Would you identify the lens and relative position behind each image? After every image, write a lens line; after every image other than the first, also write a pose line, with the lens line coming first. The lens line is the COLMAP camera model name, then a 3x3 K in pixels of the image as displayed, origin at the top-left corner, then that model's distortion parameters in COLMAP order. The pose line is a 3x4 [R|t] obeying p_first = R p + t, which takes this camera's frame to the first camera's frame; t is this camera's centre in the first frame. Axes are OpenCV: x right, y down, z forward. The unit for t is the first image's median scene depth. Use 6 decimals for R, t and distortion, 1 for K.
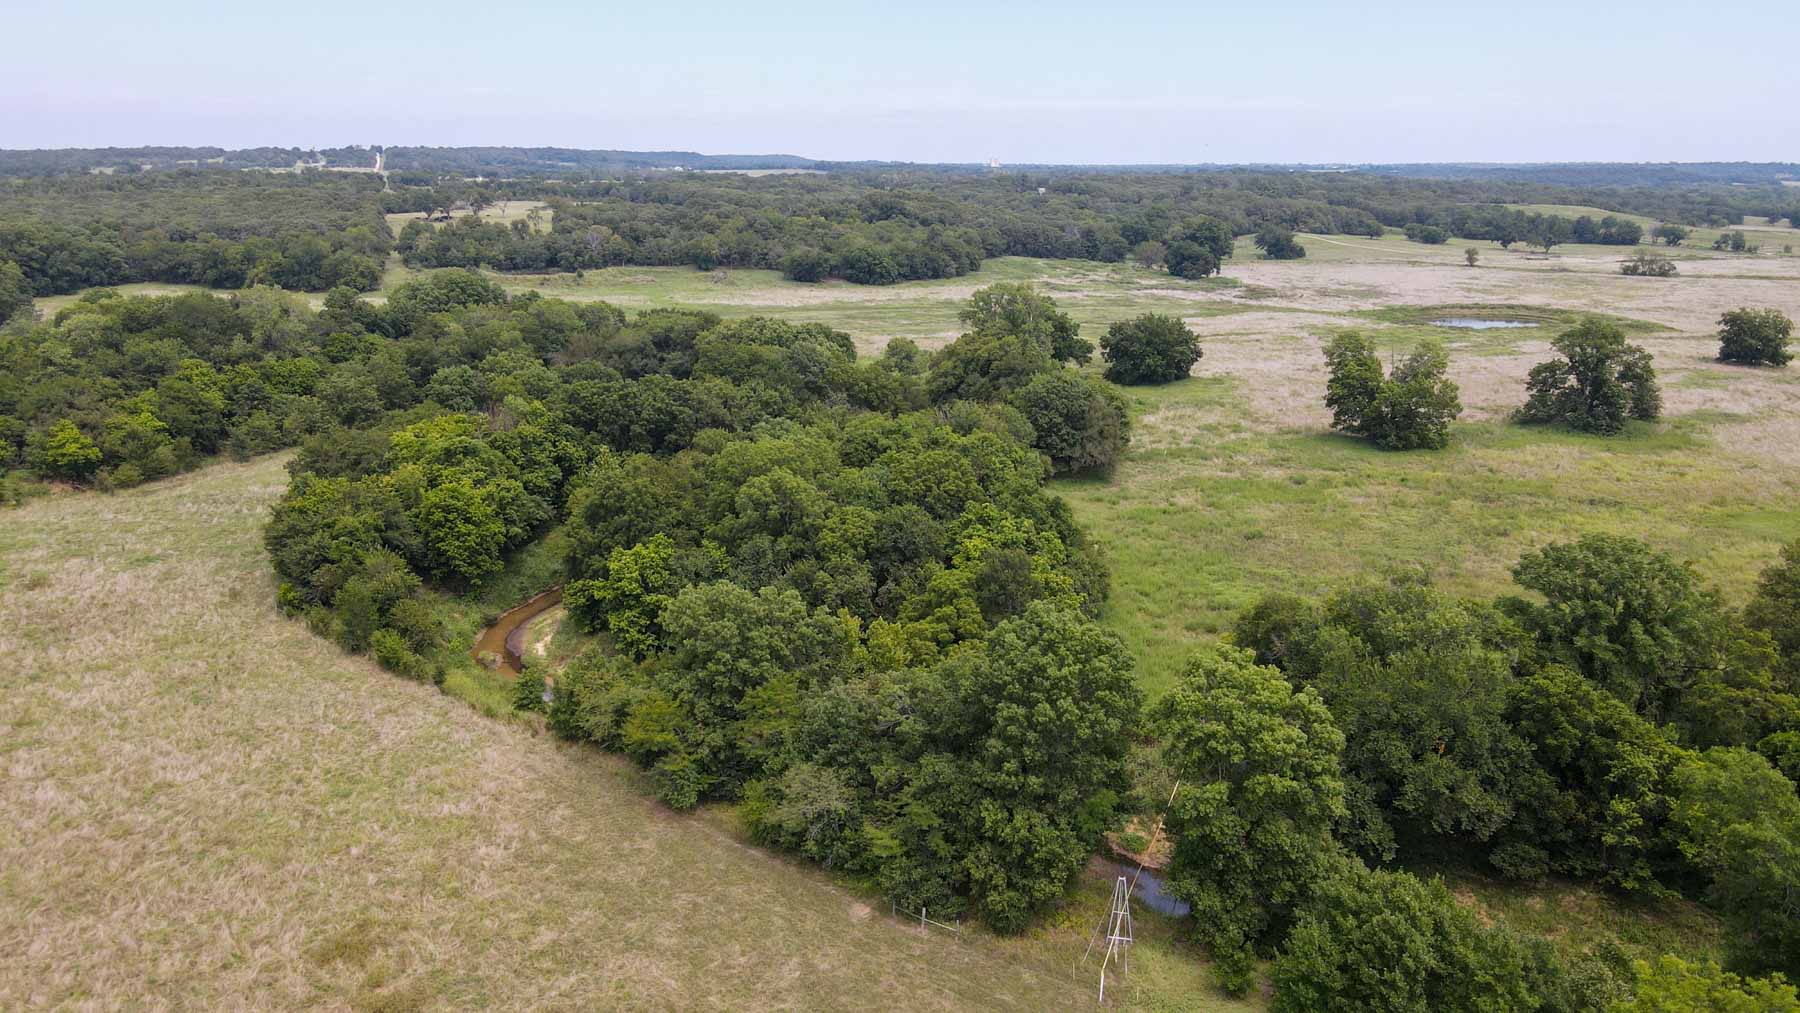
lens RADIAL K [[1333.6, 0, 901.8], [0, 1333.6, 511.5], [0, 0, 1]] dist [0.002671, 0.016732]
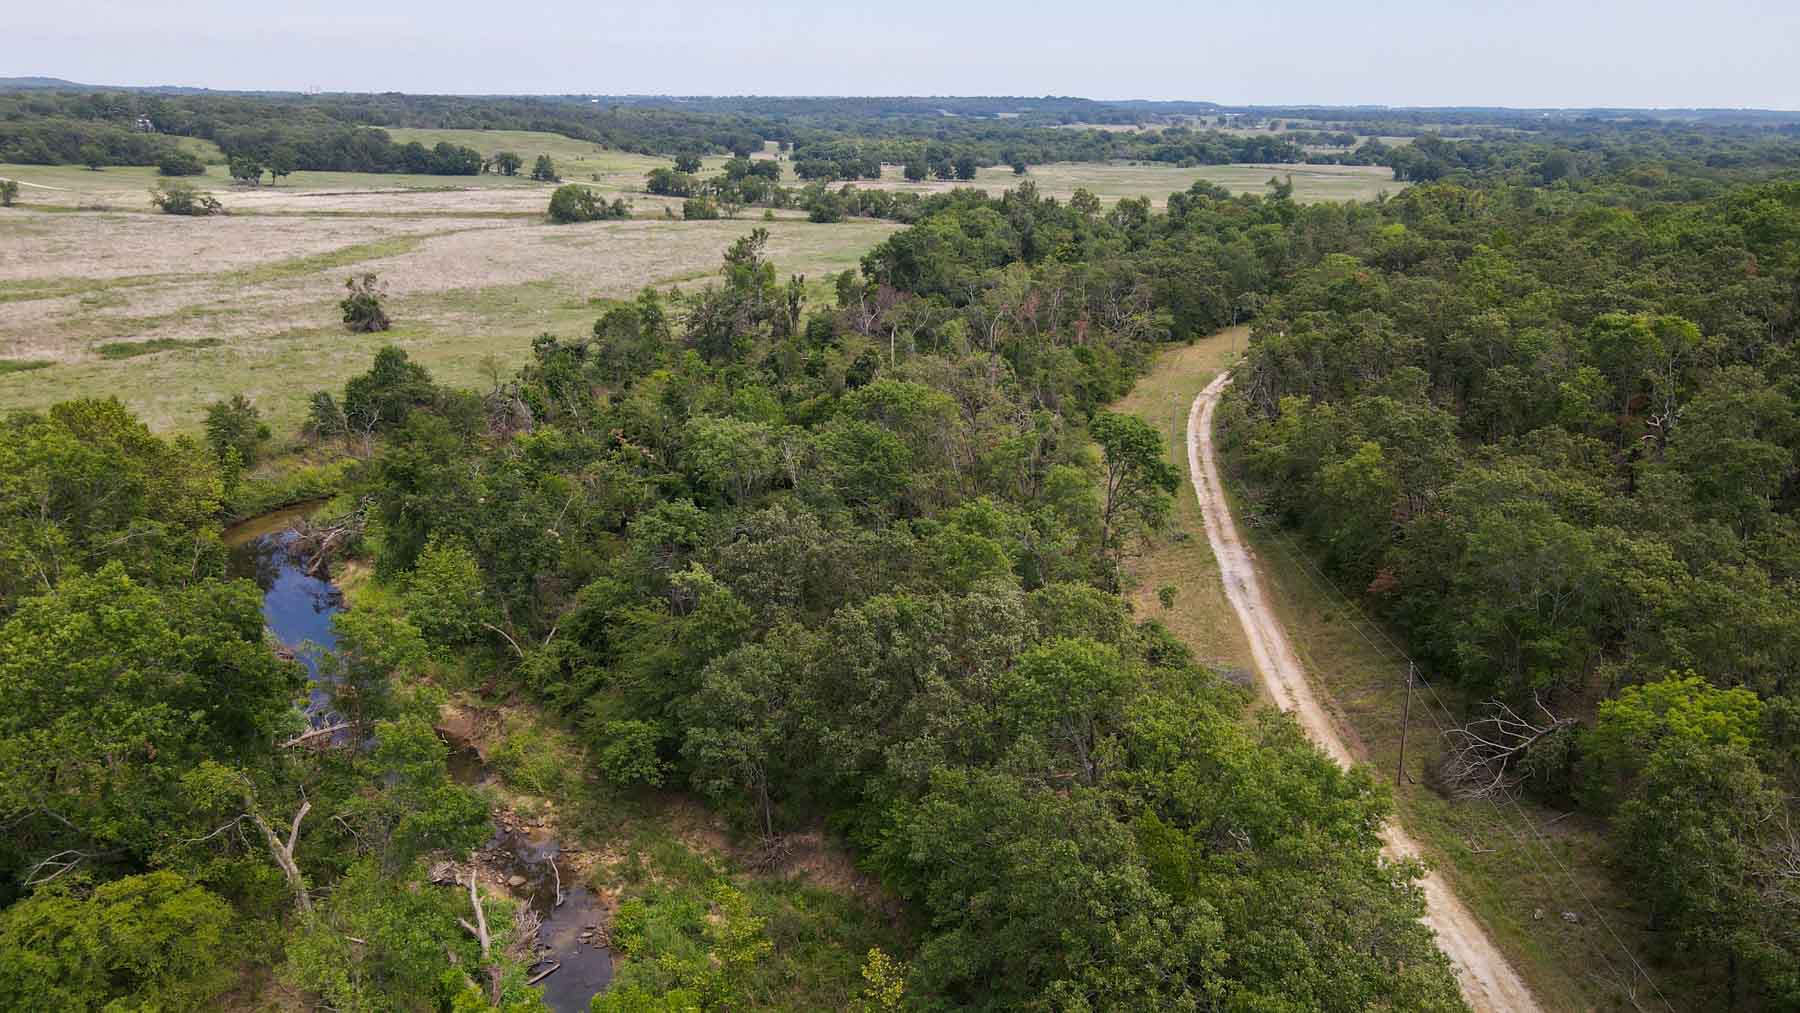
lens RADIAL K [[1333.6, 0, 898.2], [0, 1333.6, 505.1], [0, 0, 1]] dist [0.002671, 0.016732]
pose [[0.921085, -0.107171, 0.374321, 0.719166], [0.091322, 0.994019, 0.059883, -0.018112], [-0.378500, -0.020974, 0.925364, 0.131289]]
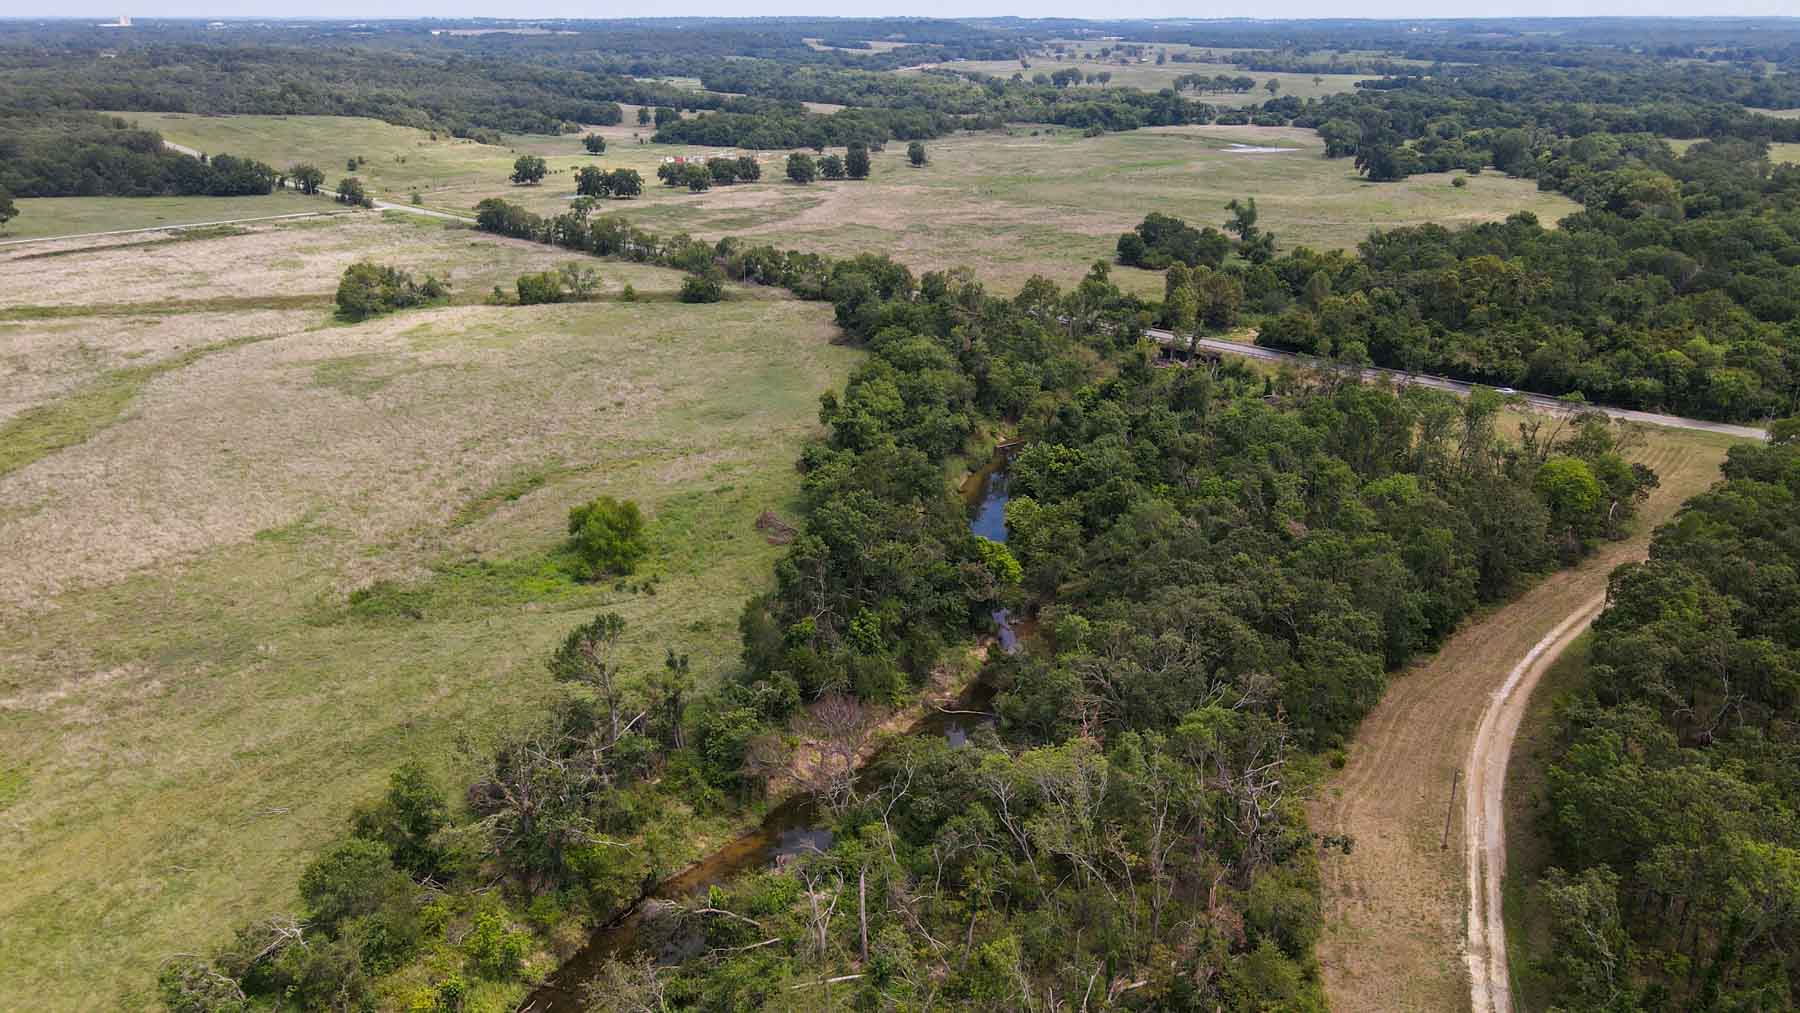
lens RADIAL K [[1333.6, 0, 899.0], [0, 1333.6, 506.5], [0, 0, 1]] dist [0.002671, 0.016732]
pose [[0.878965, -0.171249, 0.445077, 0.791182], [0.126370, 0.983575, 0.128881, -0.131937], [-0.459838, -0.057037, 0.886169, 0.310157]]
